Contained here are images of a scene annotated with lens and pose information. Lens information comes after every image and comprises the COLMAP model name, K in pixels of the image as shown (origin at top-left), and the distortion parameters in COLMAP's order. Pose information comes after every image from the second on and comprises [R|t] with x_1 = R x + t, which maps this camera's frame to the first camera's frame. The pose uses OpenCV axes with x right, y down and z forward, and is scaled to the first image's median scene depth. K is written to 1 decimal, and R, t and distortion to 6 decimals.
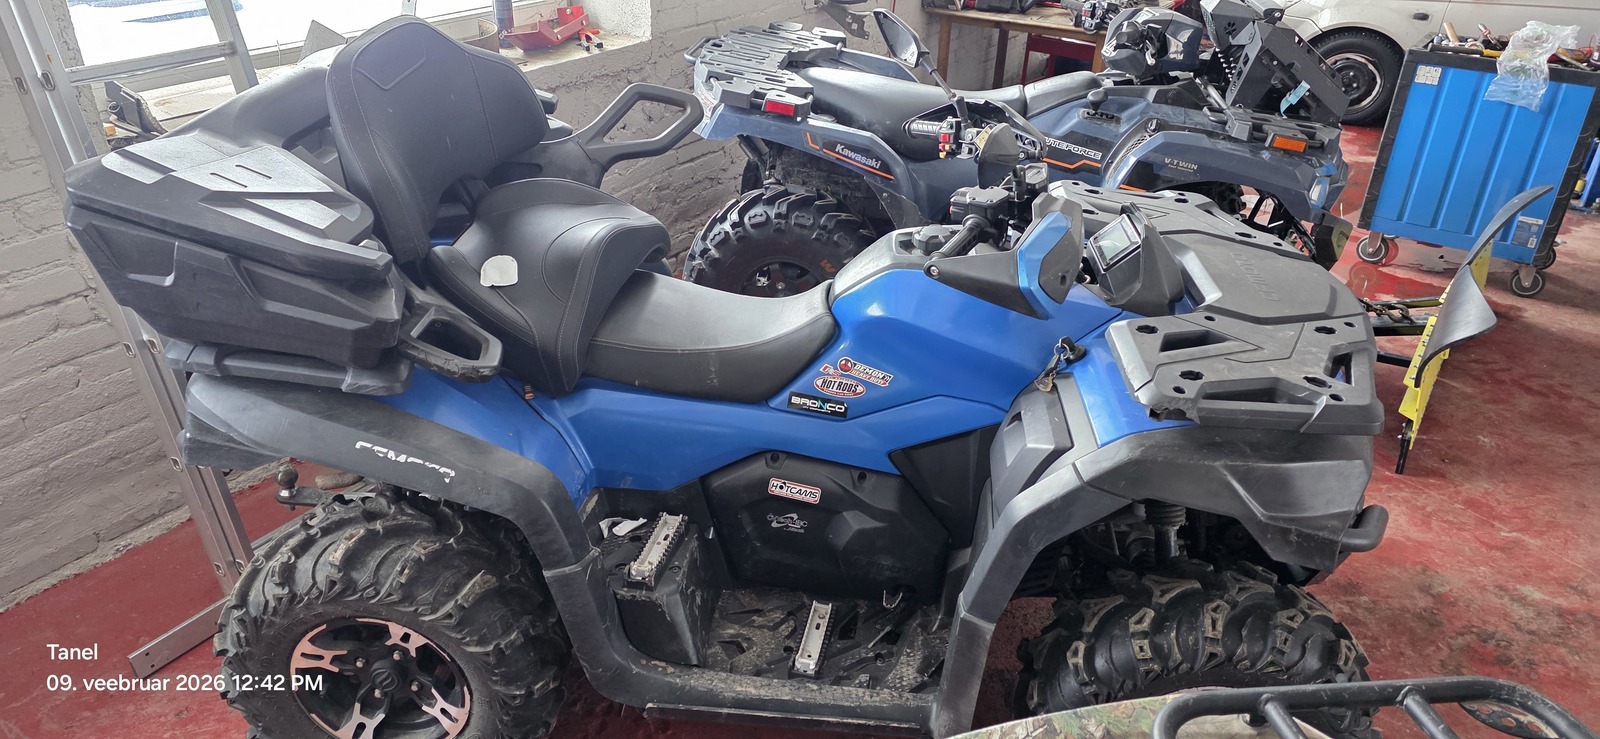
lens RADIAL K [[1065.8, 0, 741.9], [0, 1065.8, 374.4], [0, 0, 1]] dist [0.094174, -0.087792]
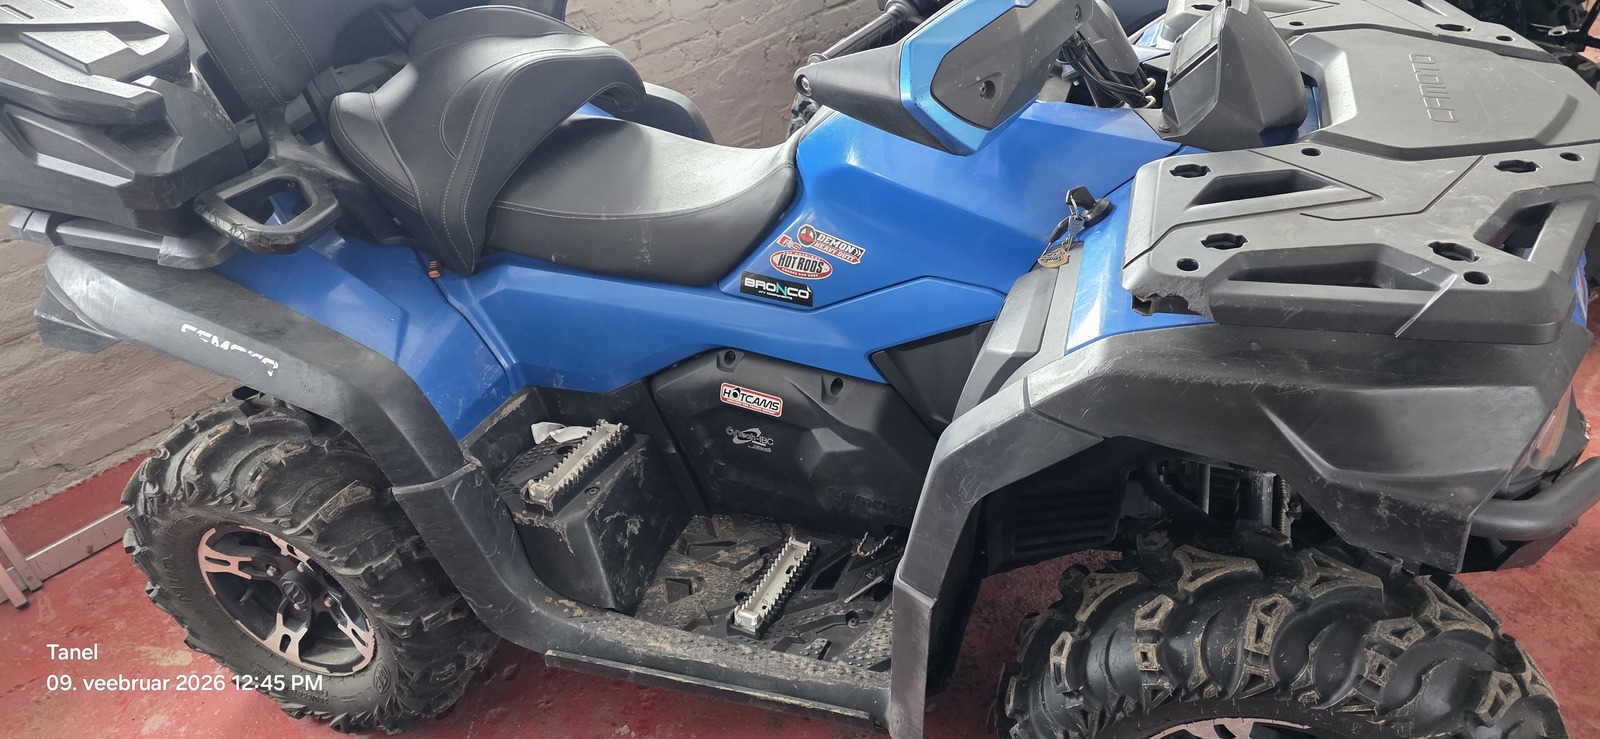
lens RADIAL K [[1065.8, 0, 741.9], [0, 1065.8, 374.4], [0, 0, 1]] dist [0.094174, -0.087792]
pose [[0.962462, 0.030848, -0.269656, 0.271782], [-0.002693, 0.994557, 0.104161, 0.010837], [0.271402, -0.099525, 0.957307, 0.277565]]
